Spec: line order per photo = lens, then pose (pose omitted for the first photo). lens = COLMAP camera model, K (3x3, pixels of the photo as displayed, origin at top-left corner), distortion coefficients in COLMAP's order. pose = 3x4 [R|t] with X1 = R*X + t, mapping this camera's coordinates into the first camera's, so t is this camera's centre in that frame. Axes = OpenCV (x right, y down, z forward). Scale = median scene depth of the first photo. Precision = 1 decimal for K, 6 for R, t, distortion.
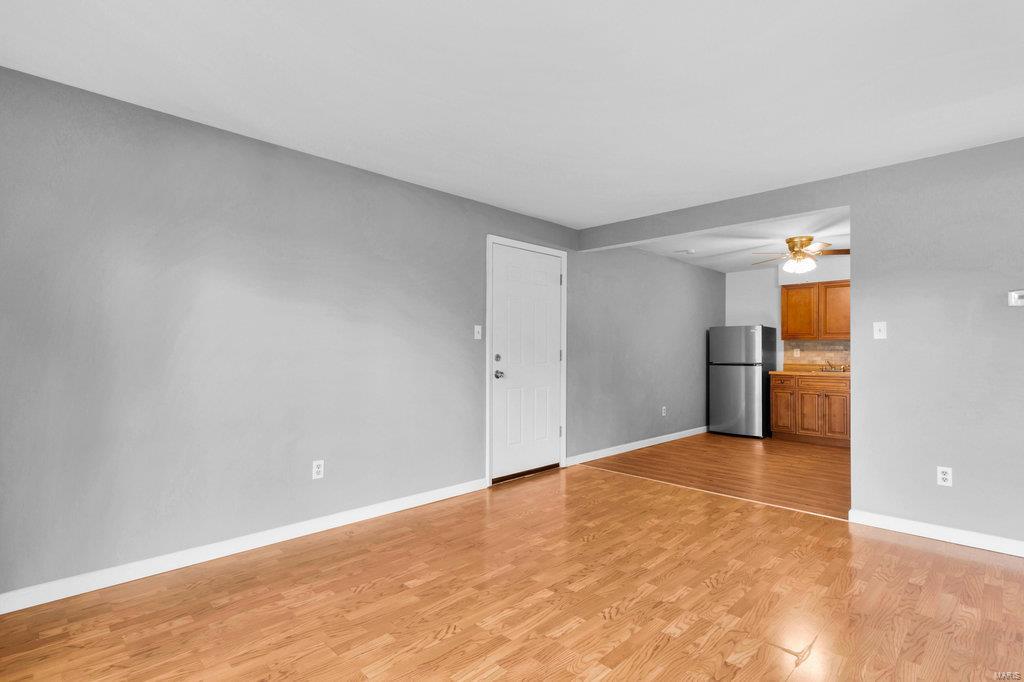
lens RADIAL K [[494.6, 0, 508.8], [0, 494.6, 343.5], [0, 0, 1]] dist [0.001847, -0.000035]
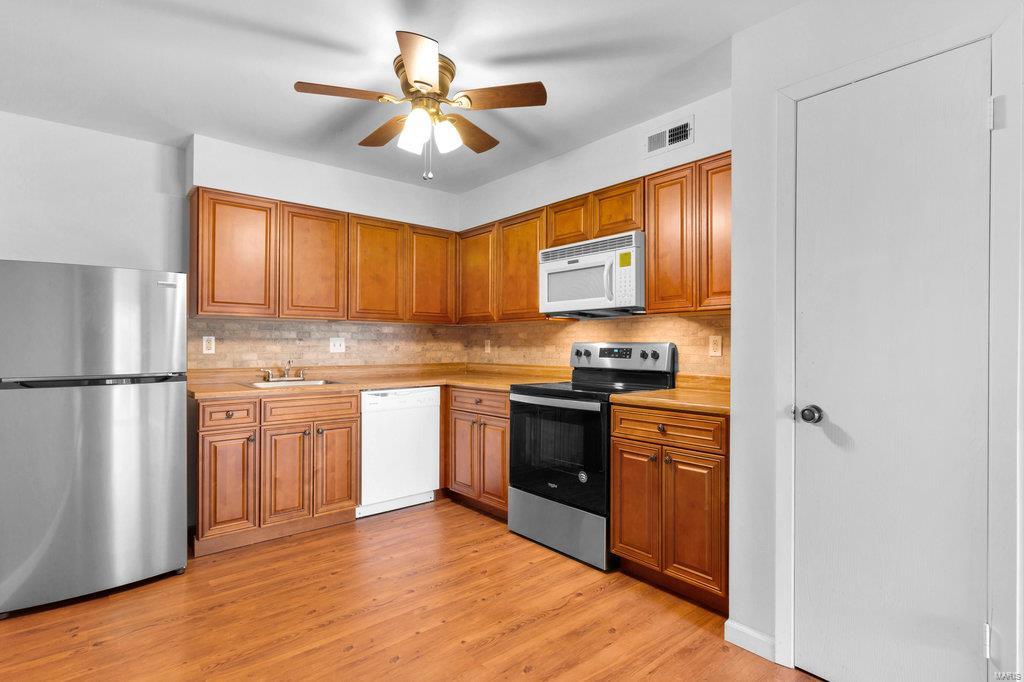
lens RADIAL K [[506.2, 0, 505.8], [0, 506.2, 342.7], [0, 0, 1]] dist [0.002510, 0.000323]
pose [[0.075627, -0.003874, 0.997129, 0.286478], [-0.022294, 0.999736, 0.005575, 0.017273], [-0.996887, -0.022652, 0.075521, 1.461752]]
